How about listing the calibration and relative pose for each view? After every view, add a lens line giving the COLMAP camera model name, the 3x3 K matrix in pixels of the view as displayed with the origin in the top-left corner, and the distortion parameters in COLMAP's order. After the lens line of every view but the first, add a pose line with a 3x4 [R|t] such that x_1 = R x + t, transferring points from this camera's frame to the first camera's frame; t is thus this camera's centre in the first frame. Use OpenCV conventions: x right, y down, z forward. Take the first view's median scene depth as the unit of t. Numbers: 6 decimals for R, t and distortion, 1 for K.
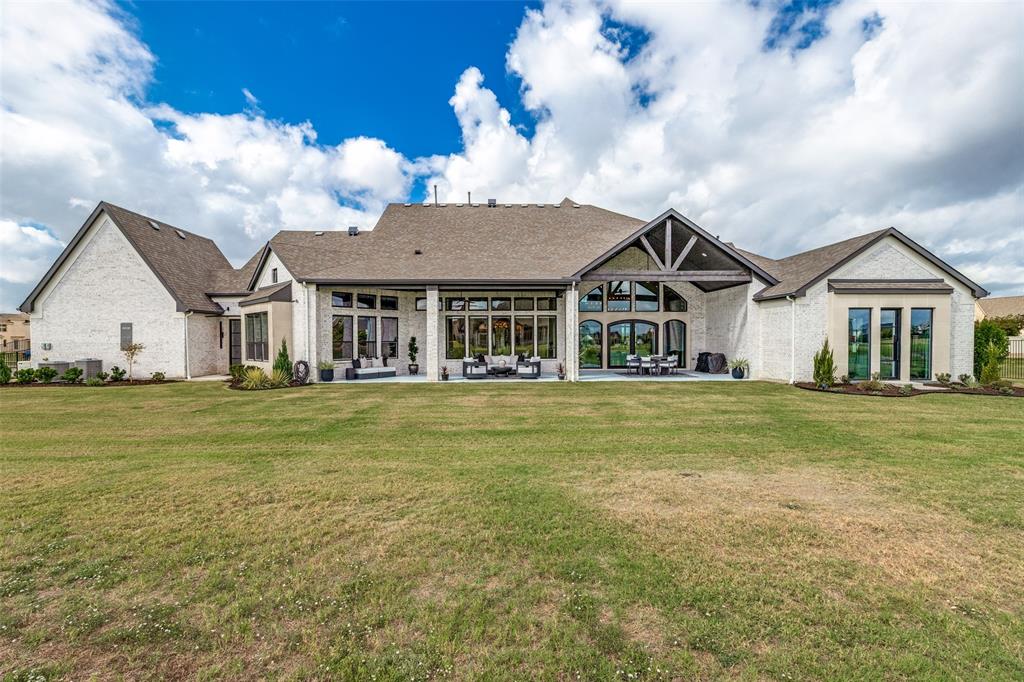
lens RADIAL K [[462.6, 0, 508.8], [0, 462.6, 341.0], [0, 0, 1]] dist [0.001949, -0.000574]
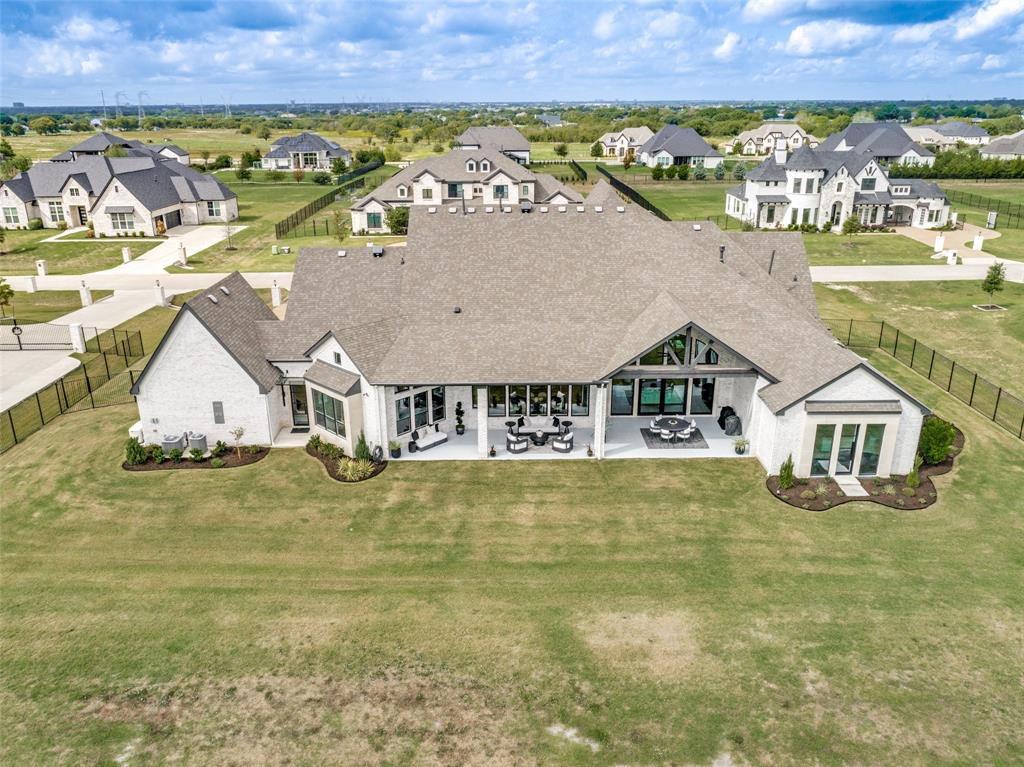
lens RADIAL K [[767.8, 0, 513.6], [0, 767.8, 383.2], [0, 0, 1]] dist [-0.037888, 0.003067]
pose [[0.999741, 0.005552, -0.022058, -0.042655], [0.001988, 0.944710, 0.327901, -0.769932], [0.022659, -0.327860, 0.944454, -0.845960]]
